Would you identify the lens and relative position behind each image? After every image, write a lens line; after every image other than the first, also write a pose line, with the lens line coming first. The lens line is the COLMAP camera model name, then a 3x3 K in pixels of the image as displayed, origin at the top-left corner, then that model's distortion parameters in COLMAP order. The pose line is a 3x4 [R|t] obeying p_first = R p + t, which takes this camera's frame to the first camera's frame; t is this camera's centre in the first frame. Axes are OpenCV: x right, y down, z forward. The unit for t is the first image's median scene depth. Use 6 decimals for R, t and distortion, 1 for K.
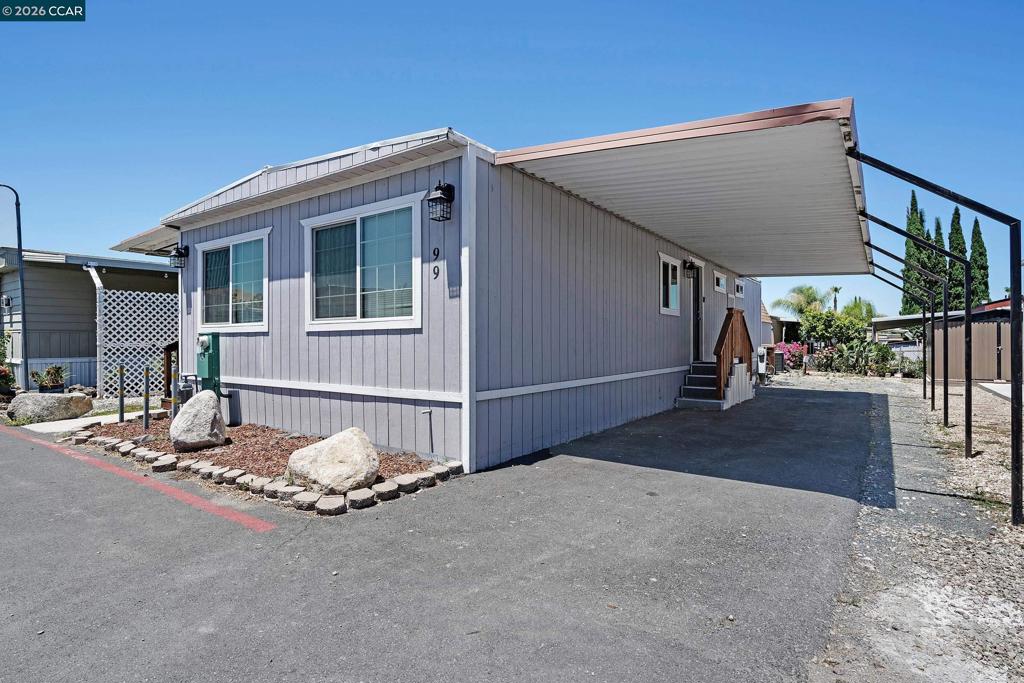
lens RADIAL K [[529.5, 0, 509.7], [0, 529.5, 339.1], [0, 0, 1]] dist [-0.005293, -0.000616]
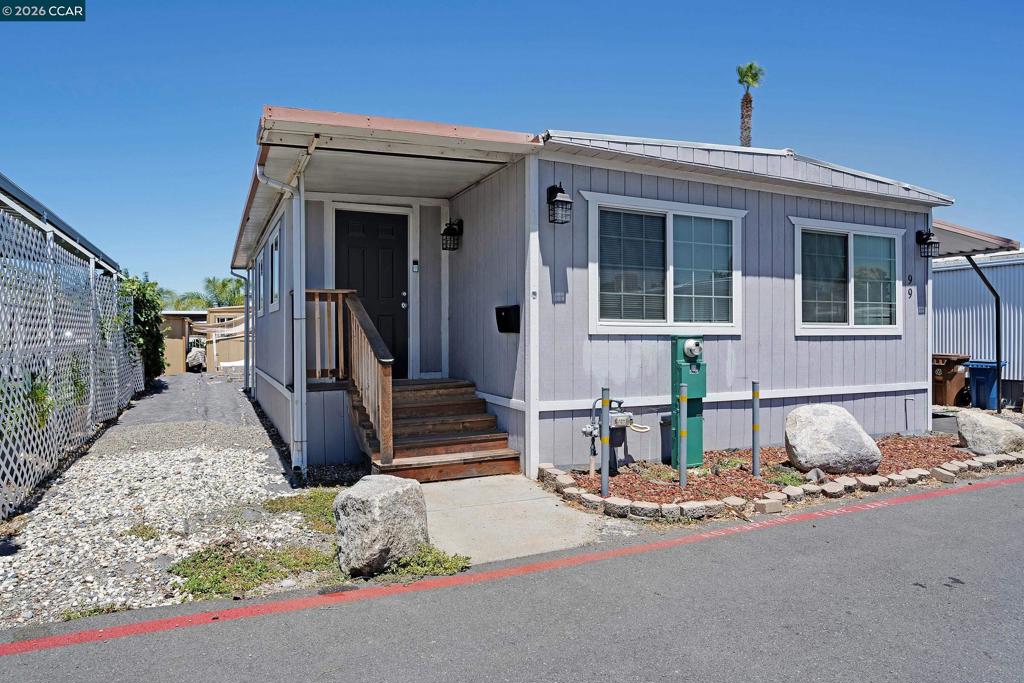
lens RADIAL K [[616.9, 0, 512.2], [0, 616.9, 342.2], [0, 0, 1]] dist [0.007316, 0.000107]
pose [[0.481069, -0.001700, 0.876681, -1.624225], [-0.003268, 0.999988, 0.003732, -0.005264], [-0.876677, -0.004661, 0.481057, 0.922741]]
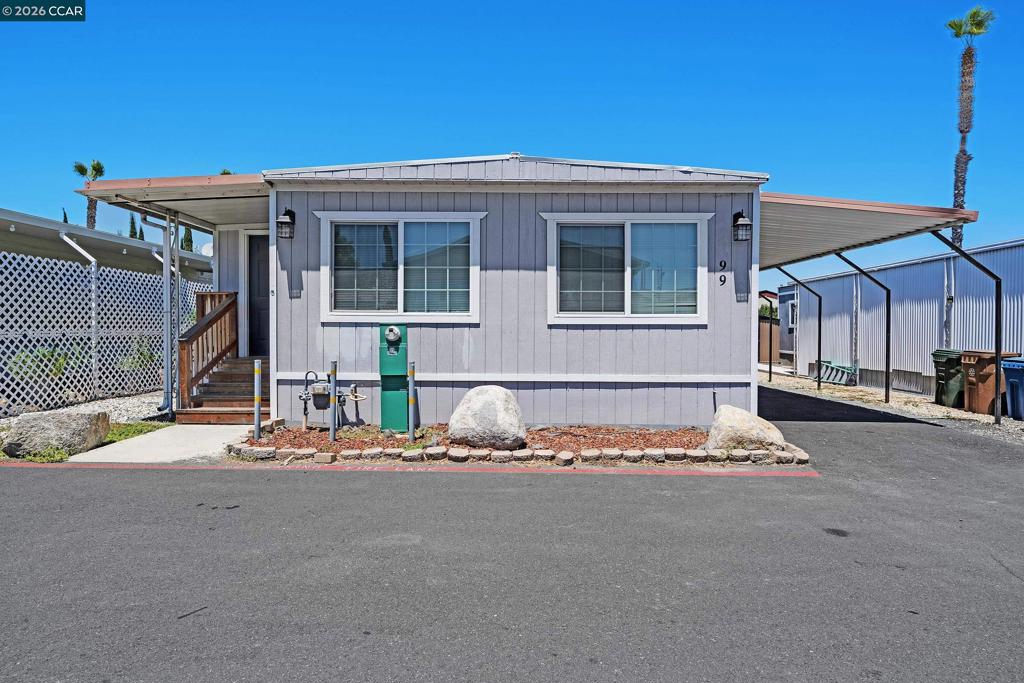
lens RADIAL K [[568.3, 0, 511.7], [0, 568.3, 339.9], [0, 0, 1]] dist [-0.002019, 0.000424]
pose [[0.820249, 0.002496, 0.572002, -1.077876], [-0.010934, 0.999876, 0.011316, 0.004084], [-0.571903, -0.015536, 0.820174, 0.147476]]
